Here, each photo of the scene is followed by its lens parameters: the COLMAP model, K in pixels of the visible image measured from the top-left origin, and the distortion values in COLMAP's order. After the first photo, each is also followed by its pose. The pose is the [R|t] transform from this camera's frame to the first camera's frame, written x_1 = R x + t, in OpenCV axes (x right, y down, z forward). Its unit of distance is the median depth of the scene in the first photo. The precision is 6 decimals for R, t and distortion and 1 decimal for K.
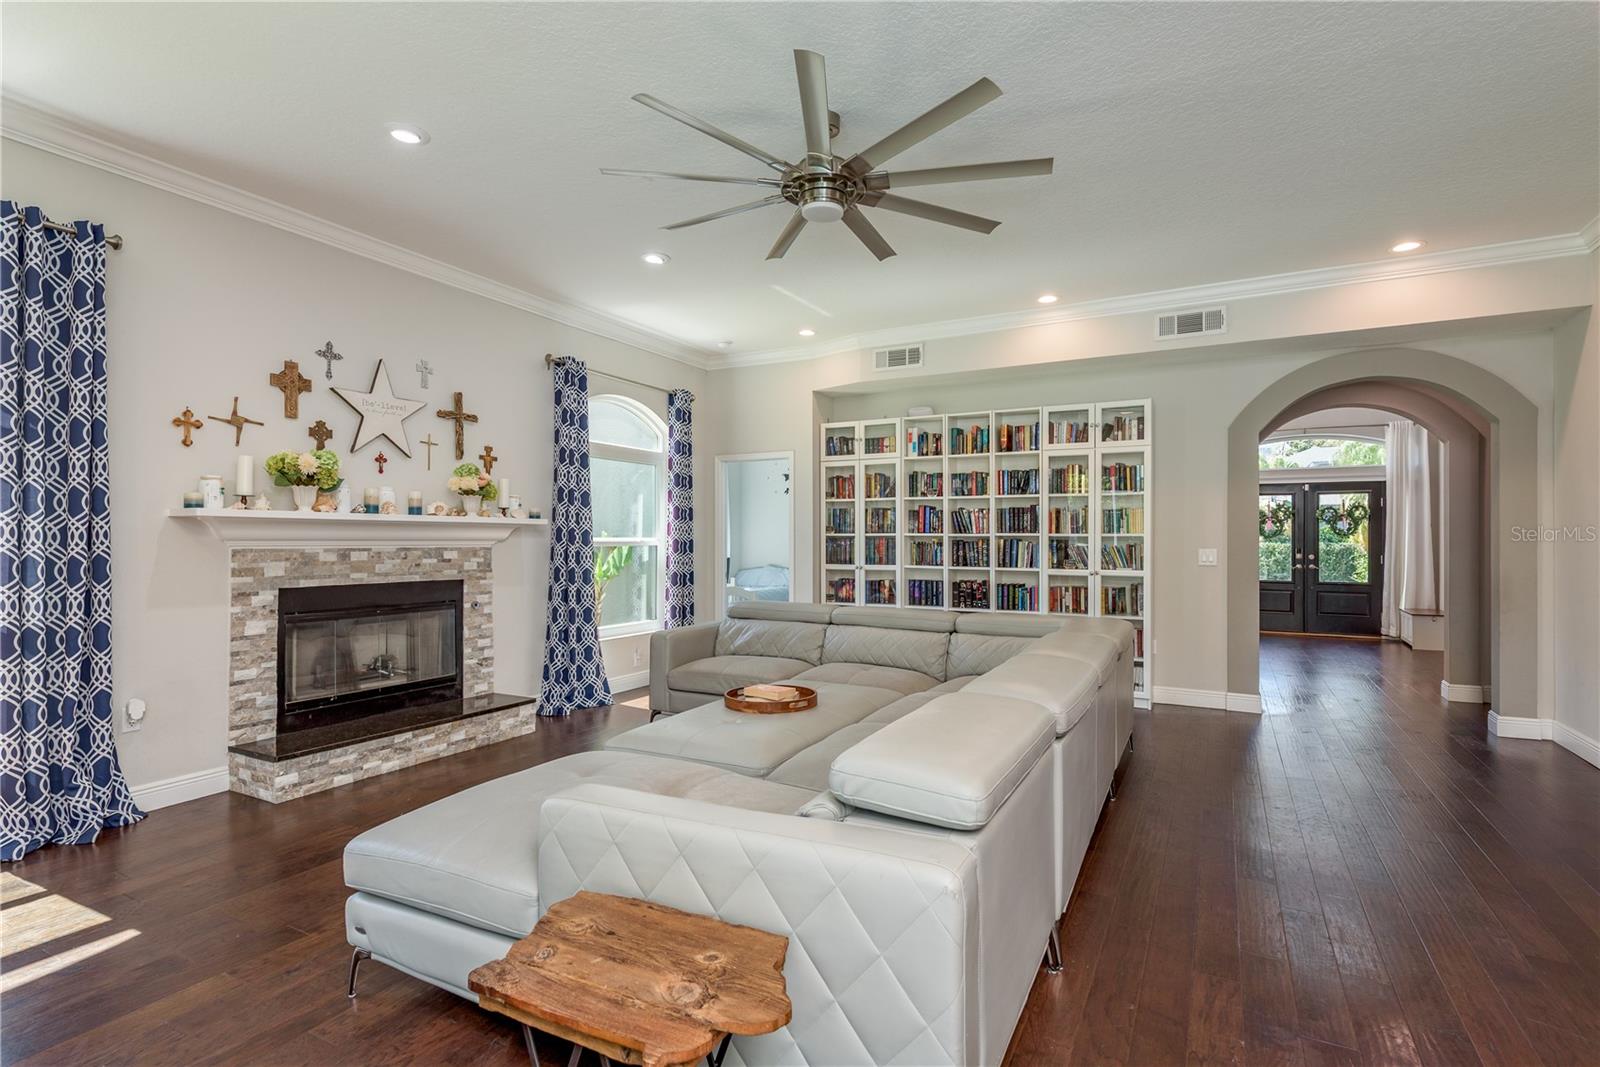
lens RADIAL K [[783.0, 0, 799.8], [0, 783.0, 531.9], [0, 0, 1]] dist [0.000532, -0.001779]
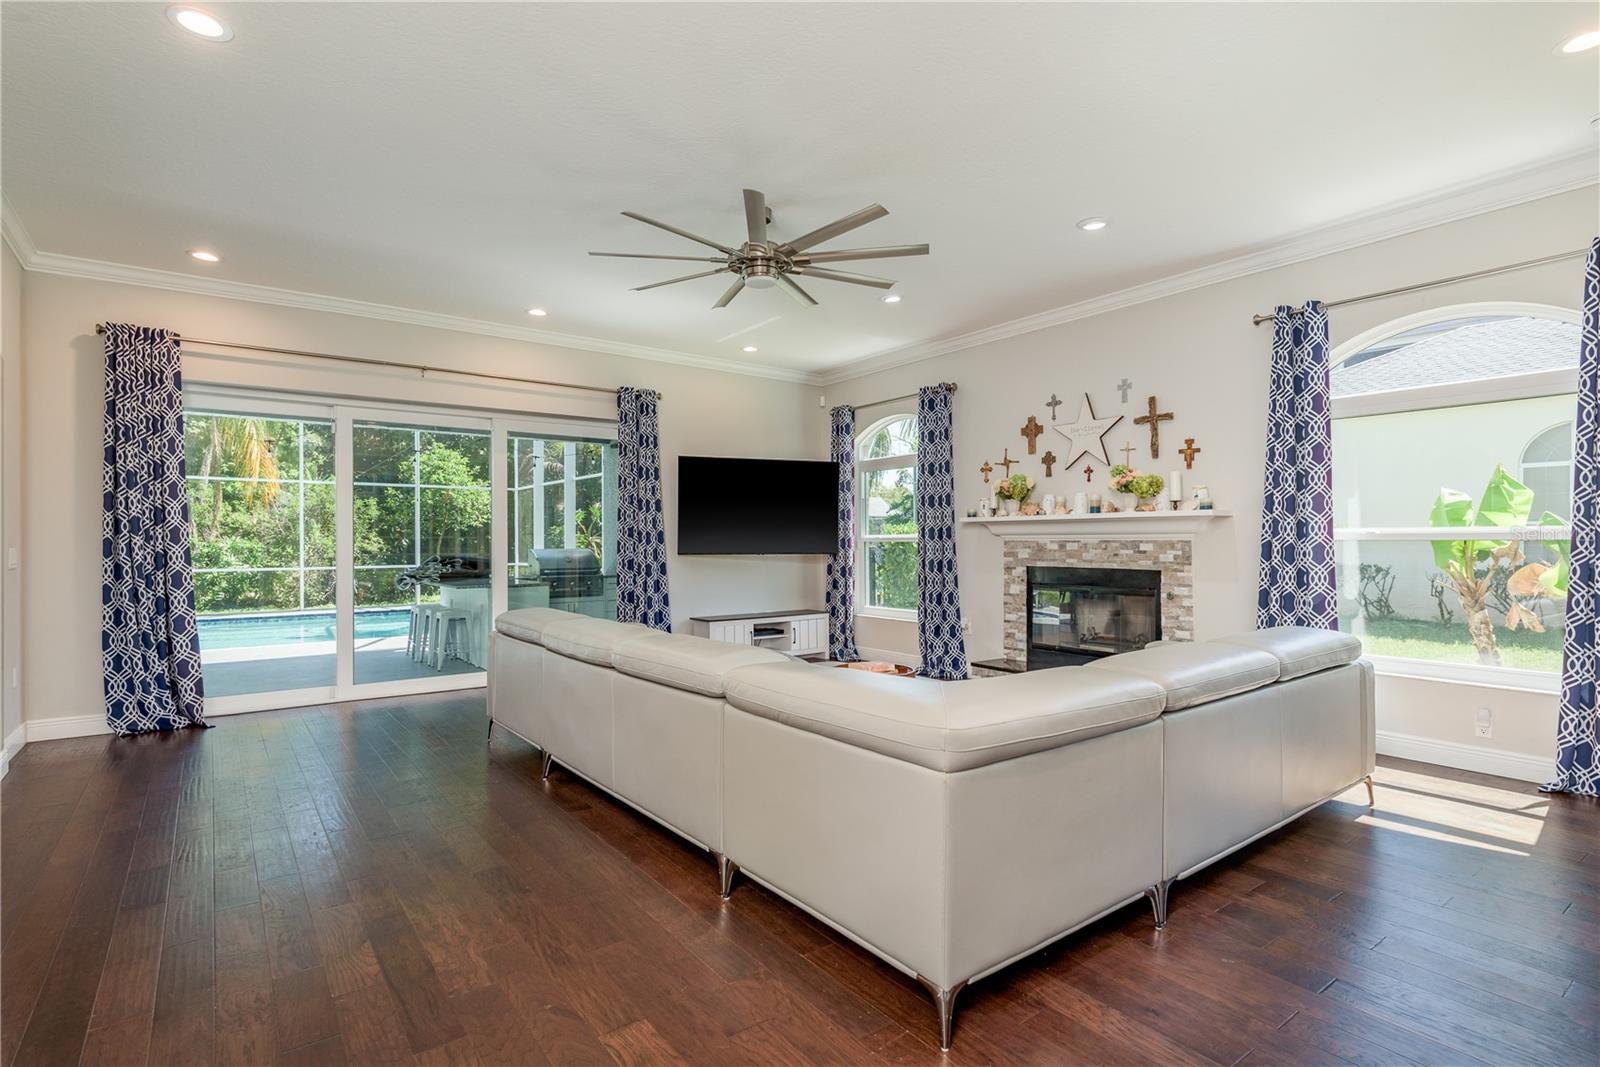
lens RADIAL K [[783.0, 0, 792.2], [0, 783.0, 532.8], [0, 0, 1]] dist [0.000532, -0.001779]
pose [[-0.443280, -0.008076, -0.896347, 0.729743], [0.012302, 0.999810, -0.015092, 0.019307], [0.896299, -0.017717, -0.443097, 1.002759]]
